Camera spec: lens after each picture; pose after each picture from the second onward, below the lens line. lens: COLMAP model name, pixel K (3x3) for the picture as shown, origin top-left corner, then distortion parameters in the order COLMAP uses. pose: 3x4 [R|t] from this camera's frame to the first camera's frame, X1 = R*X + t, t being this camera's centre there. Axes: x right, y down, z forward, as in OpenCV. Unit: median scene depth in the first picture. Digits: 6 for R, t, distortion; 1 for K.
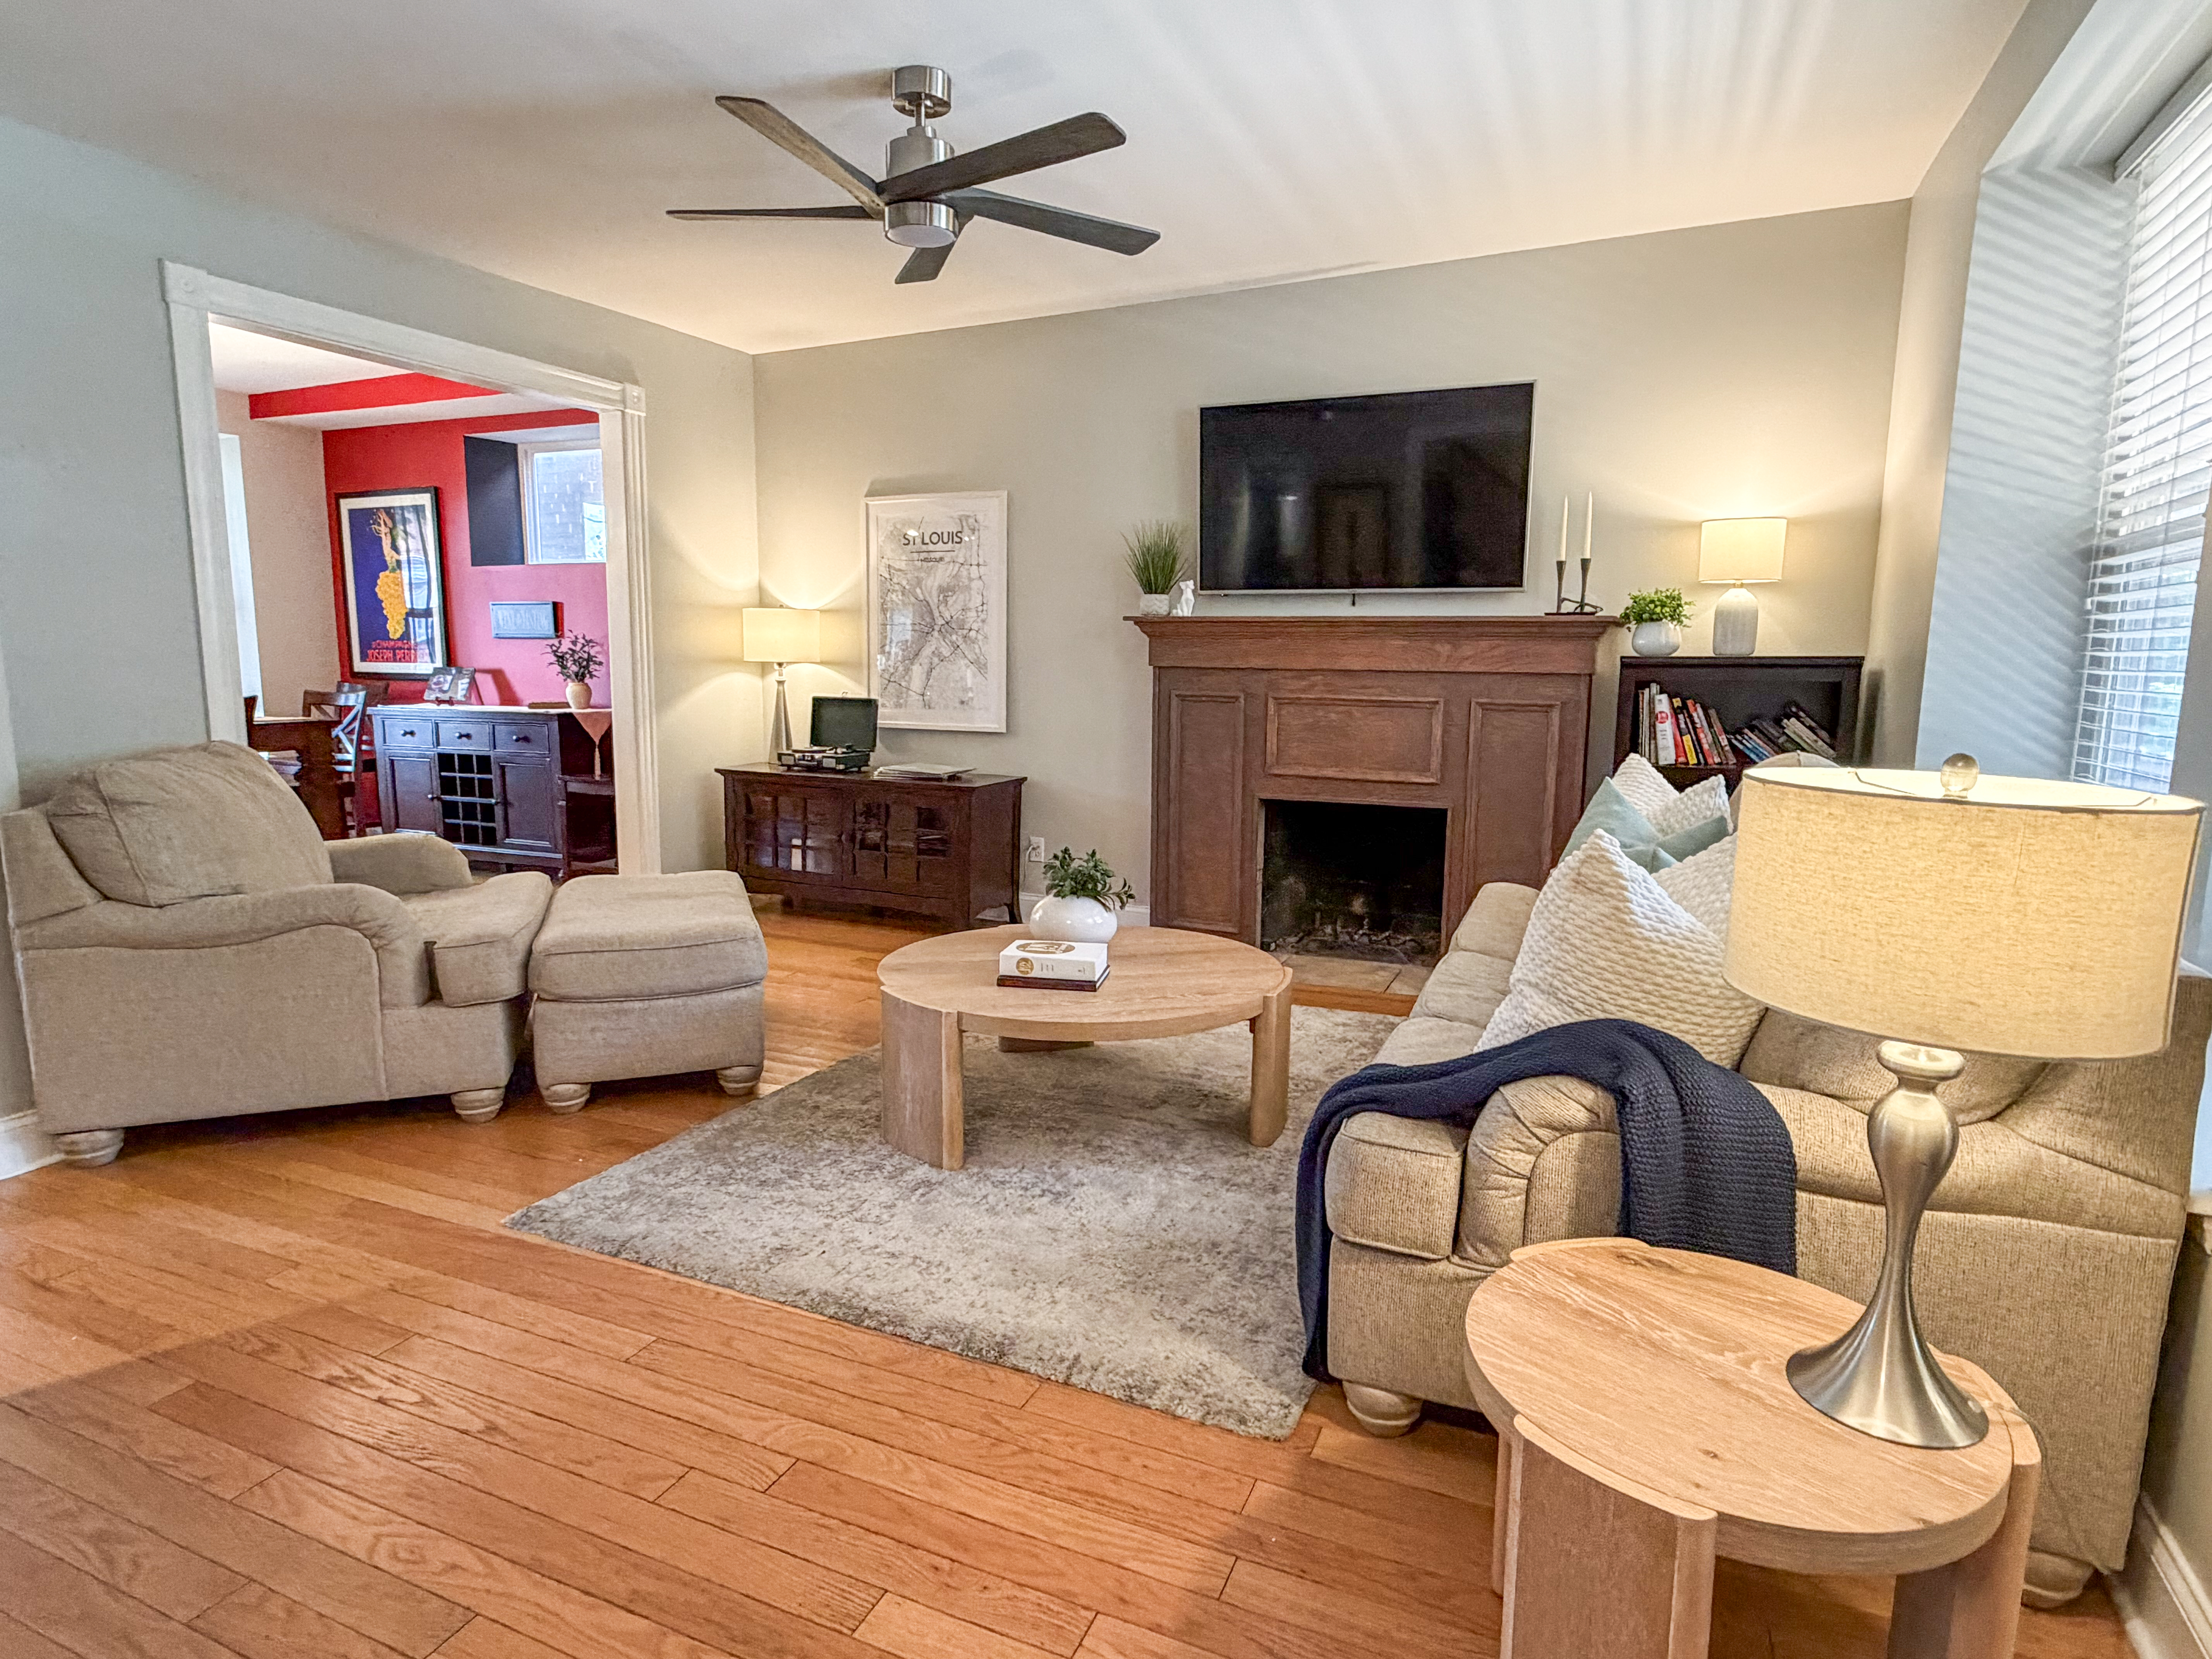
lens RADIAL K [[1237.8, 0, 1093.0], [0, 1237.8, 840.4], [0, 0, 1]] dist [0.006671, 0.000563]
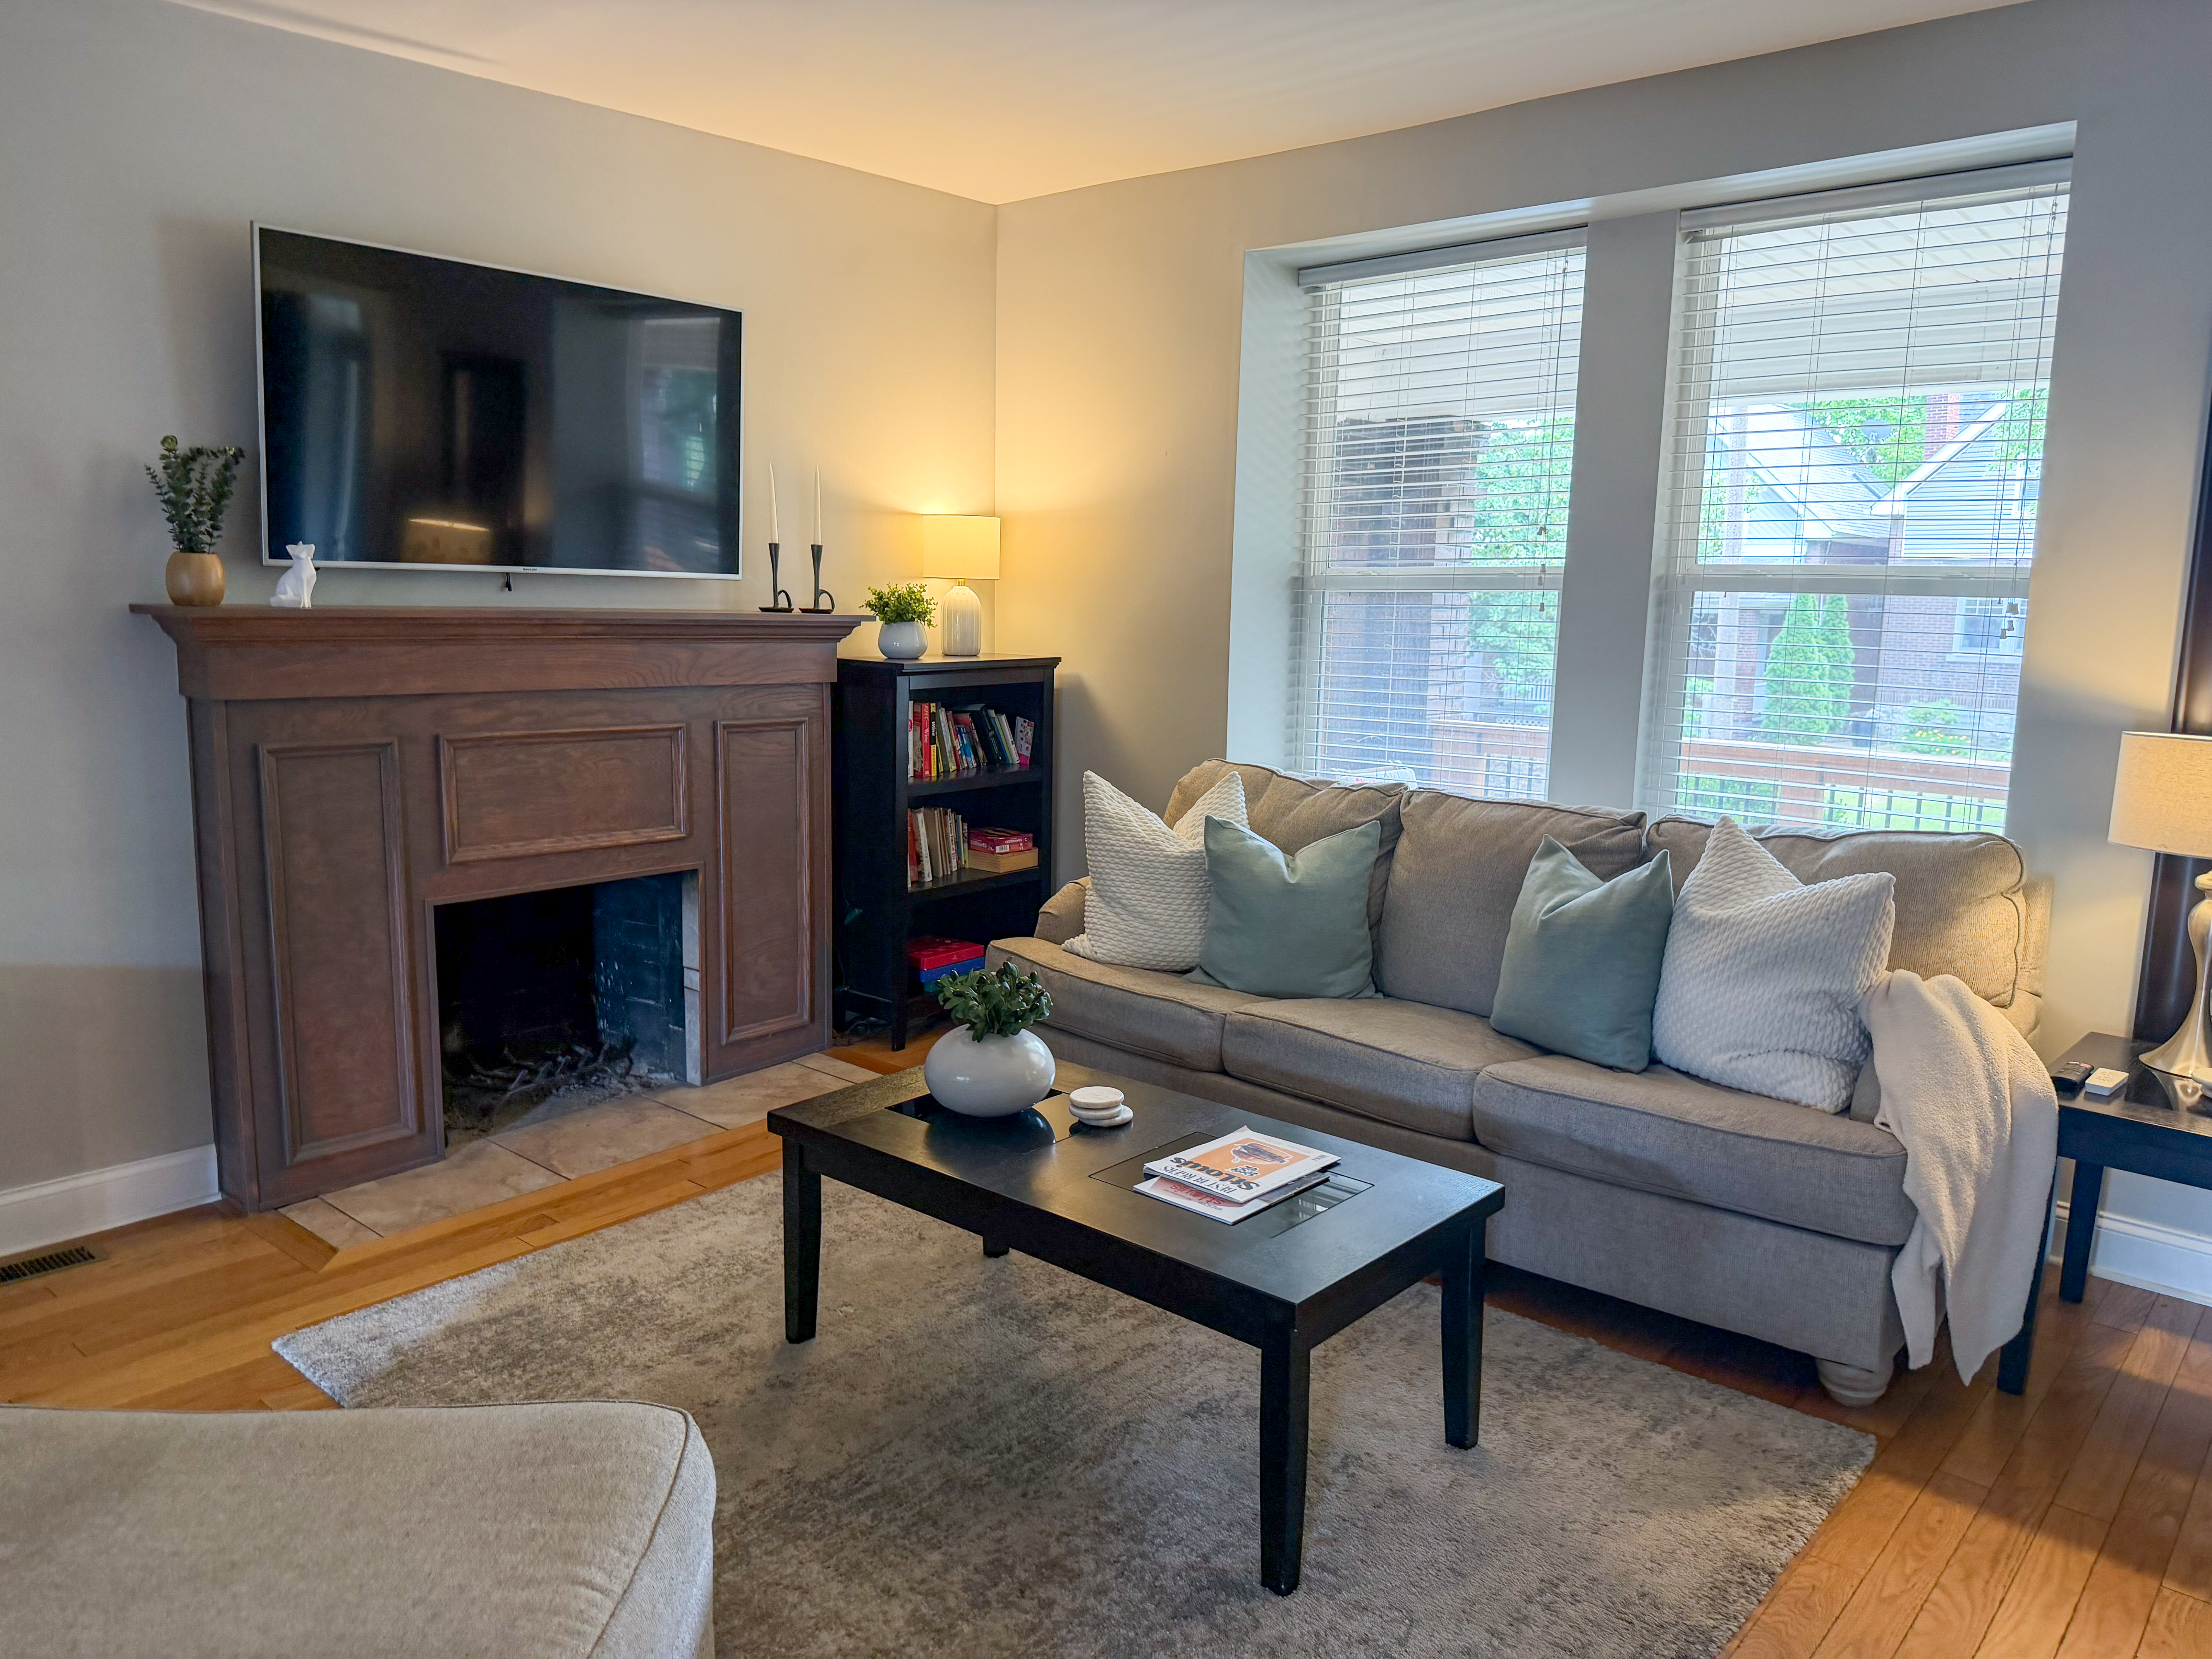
lens RADIAL K [[1560.0, 0, 1116.3], [0, 1560.0, 827.9], [0, 0, 1]] dist [0.028950, -0.018504]
pose [[0.294543, -0.142178, 0.945003, -0.496389], [0.132242, 0.985421, 0.107041, -0.111879], [-0.946444, 0.093441, 0.309051, 0.451712]]
